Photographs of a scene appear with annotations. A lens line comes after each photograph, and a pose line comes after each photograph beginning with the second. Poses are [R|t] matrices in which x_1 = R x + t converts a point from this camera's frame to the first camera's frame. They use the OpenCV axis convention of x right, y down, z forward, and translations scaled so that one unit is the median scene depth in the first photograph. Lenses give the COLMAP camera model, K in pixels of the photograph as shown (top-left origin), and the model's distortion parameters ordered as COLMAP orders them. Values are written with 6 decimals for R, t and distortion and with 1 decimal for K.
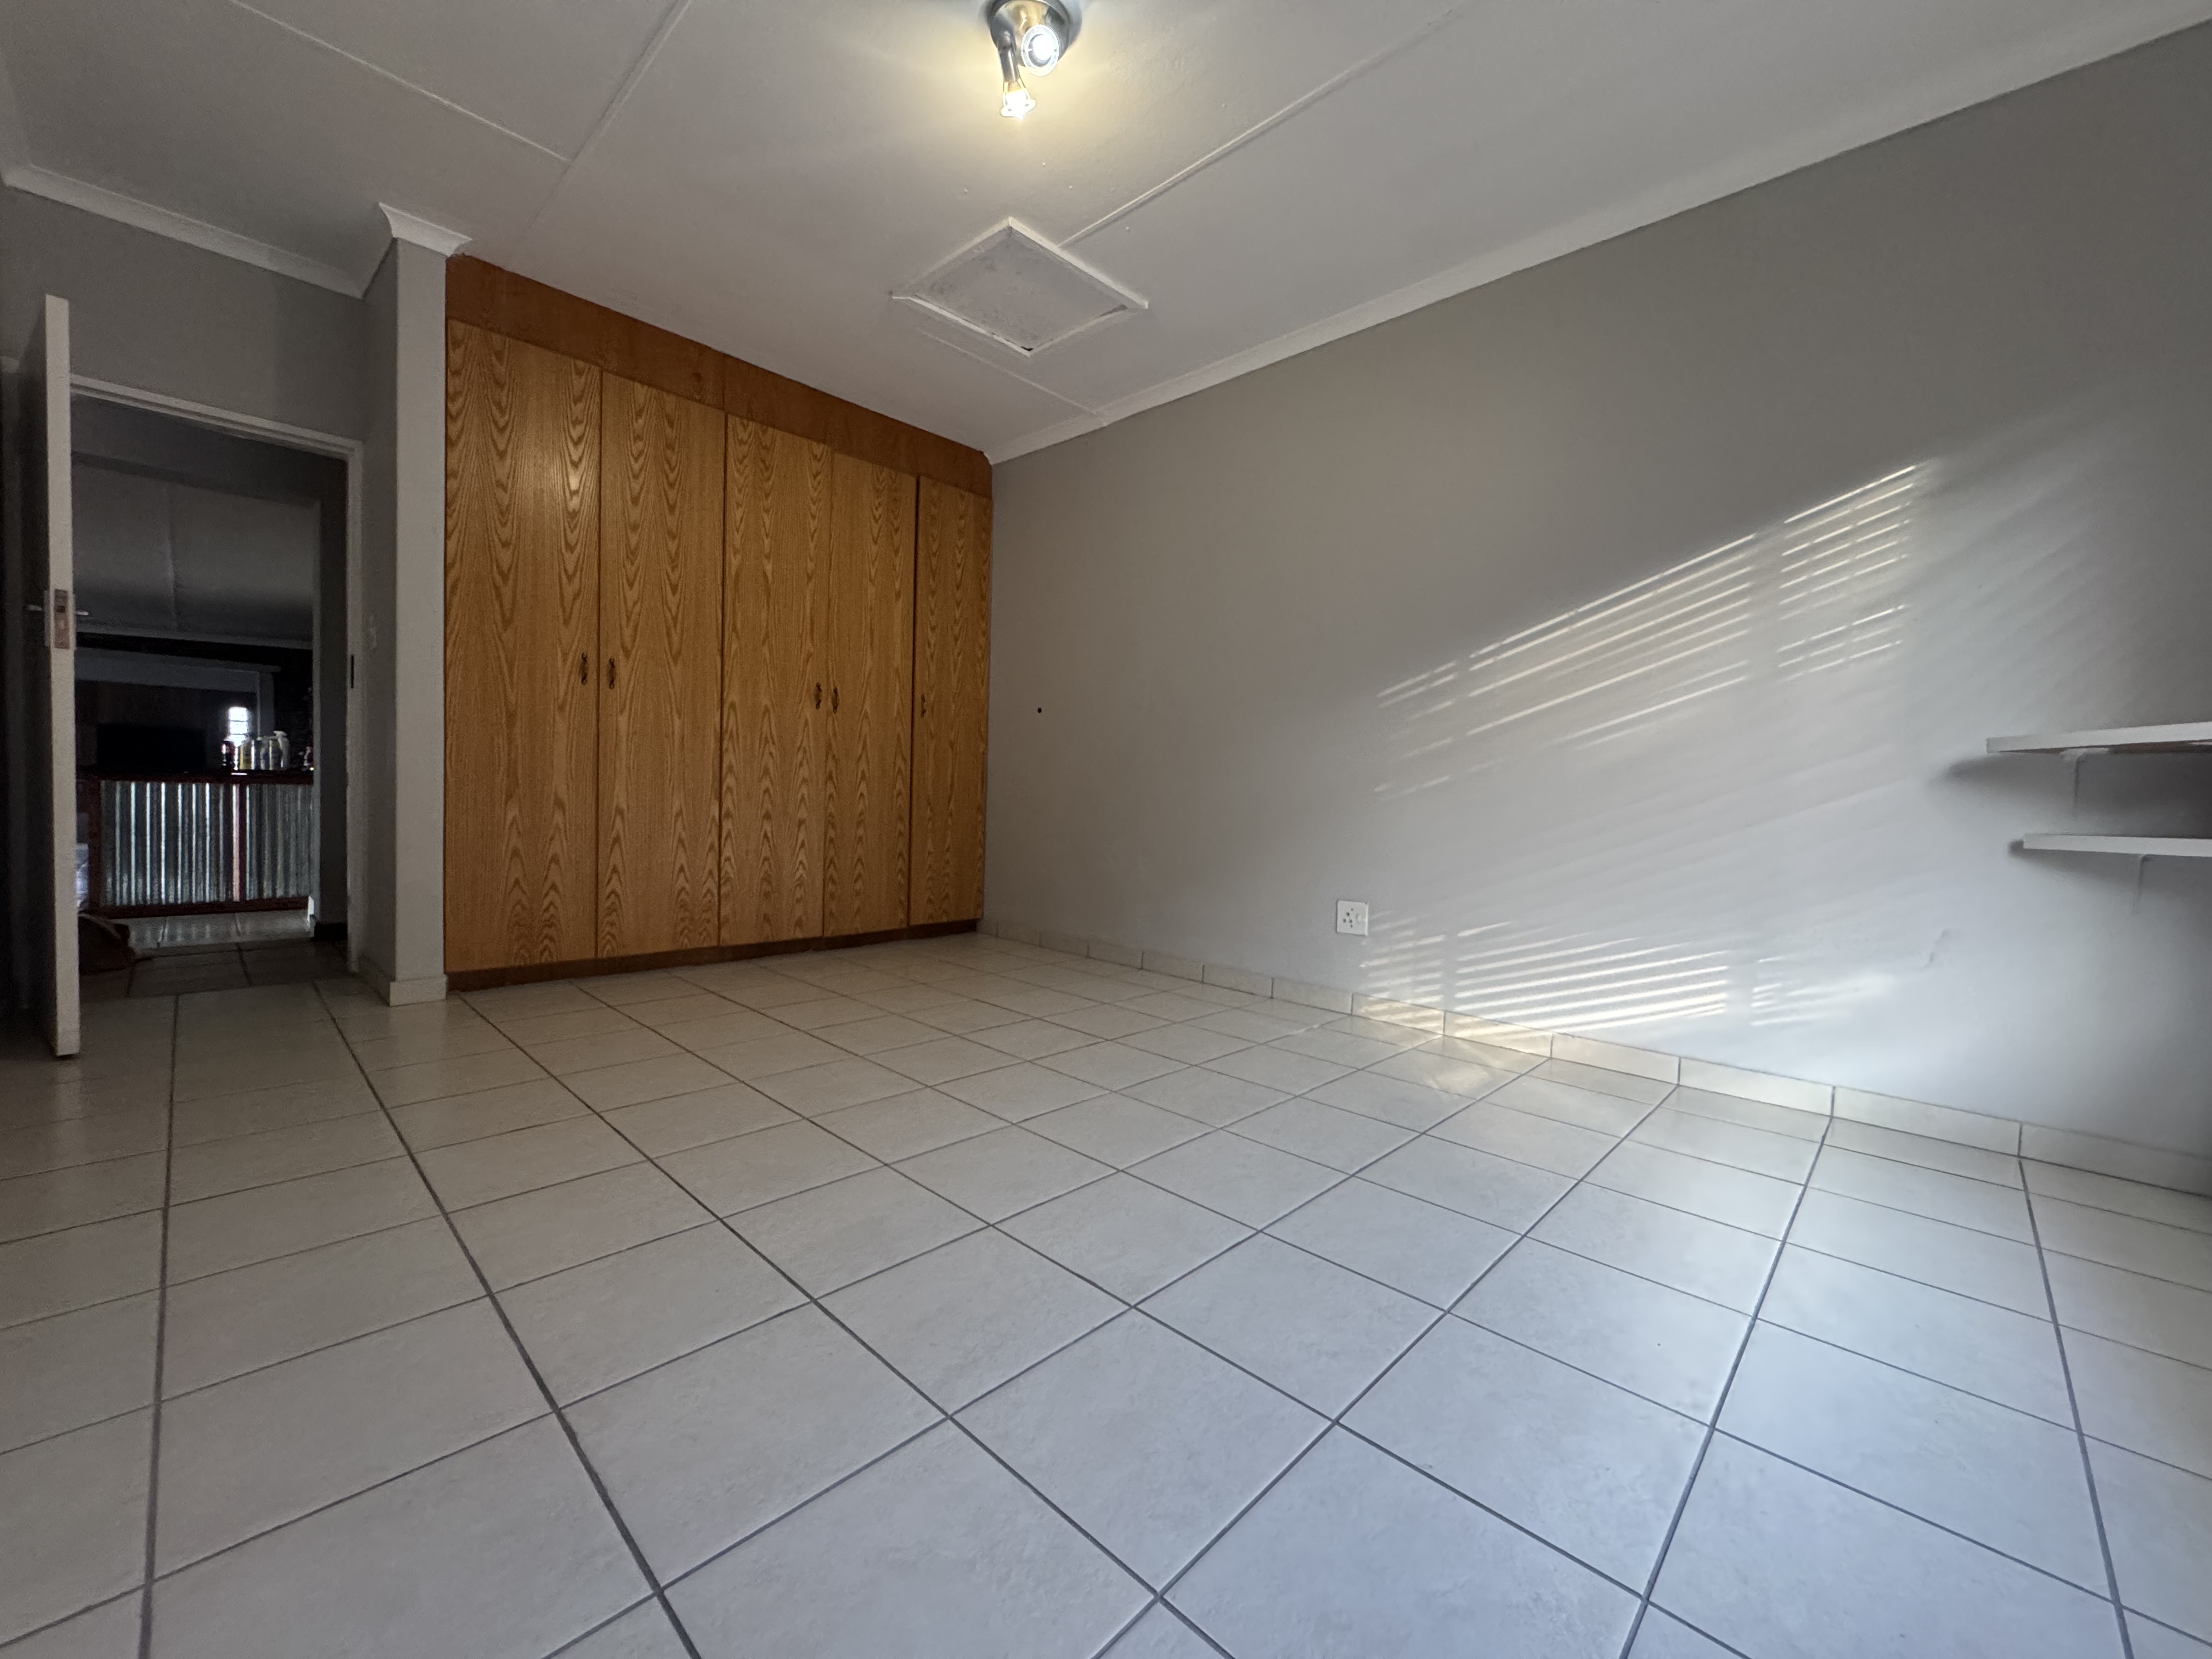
lens RADIAL K [[881.5, 0, 1103.6], [0, 881.5, 824.4], [0, 0, 1]] dist [-0.002401, 0.000649]
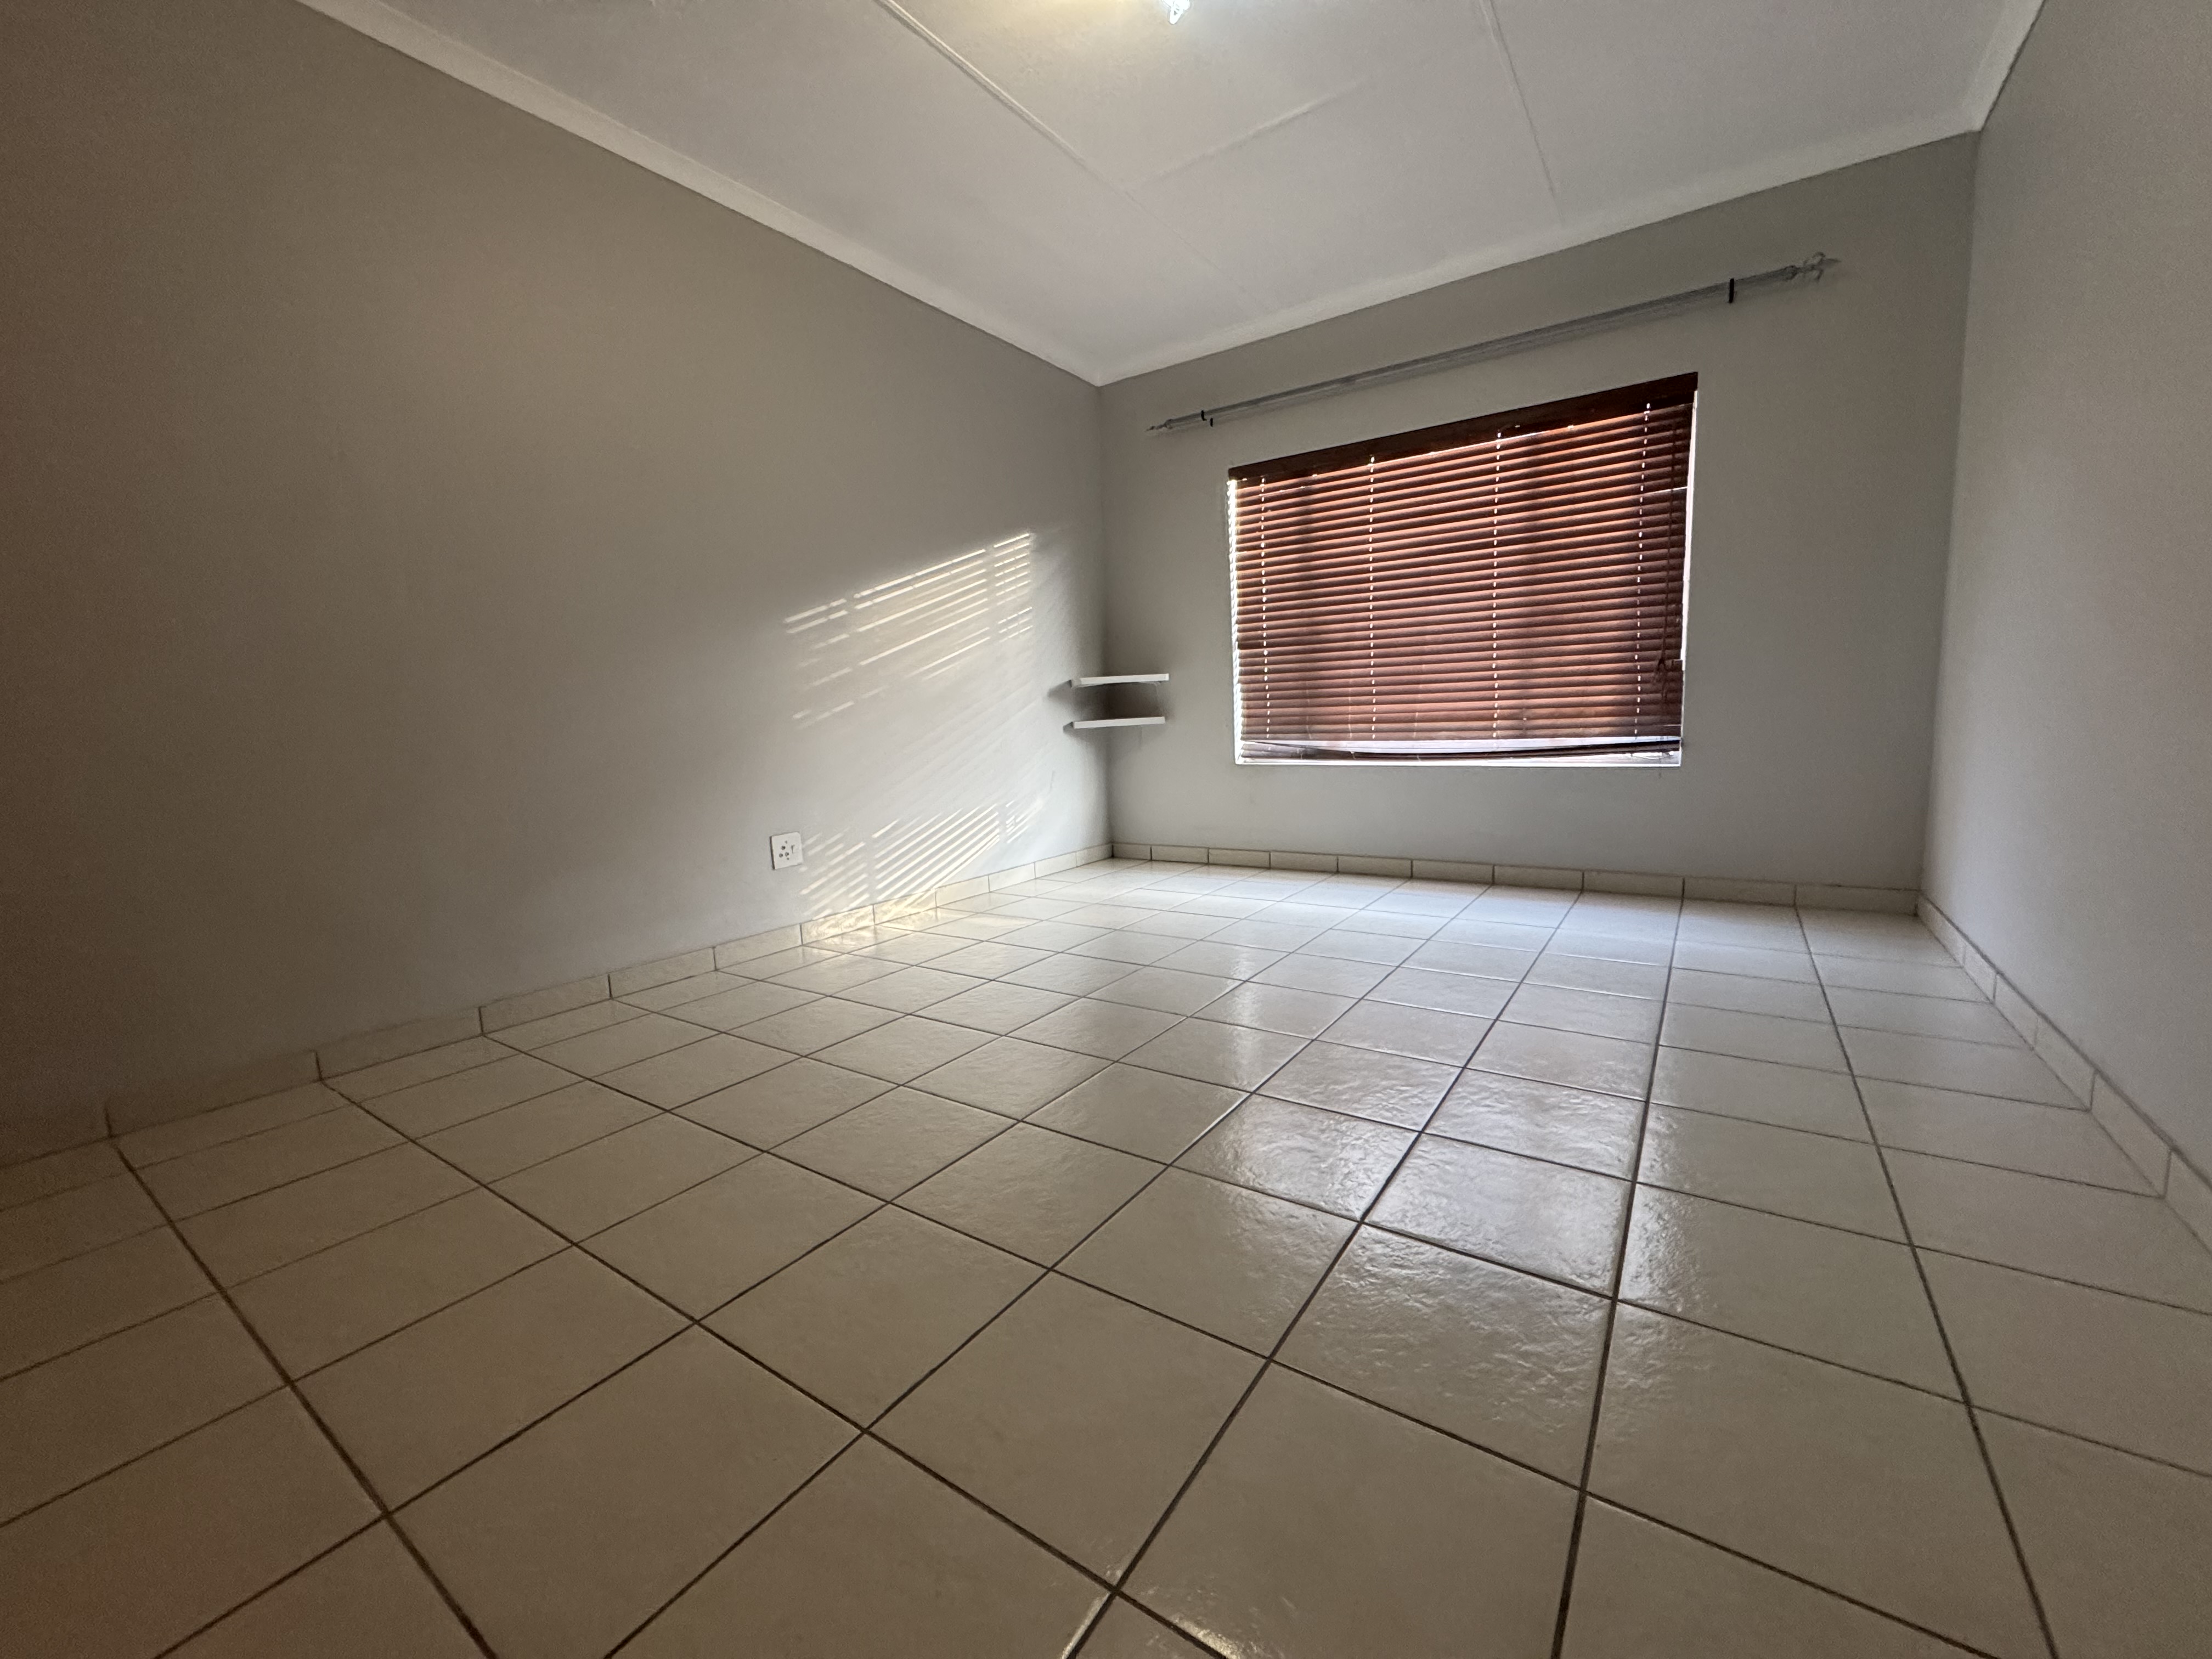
lens RADIAL K [[881.5, 0, 1103.6], [0, 881.5, 824.4], [0, 0, 1]] dist [-0.002401, 0.000649]
pose [[-0.162741, -0.147015, 0.975655, -0.805976], [0.076069, 0.984024, 0.160964, -0.058694], [-0.983732, 0.100413, -0.148958, 0.886546]]
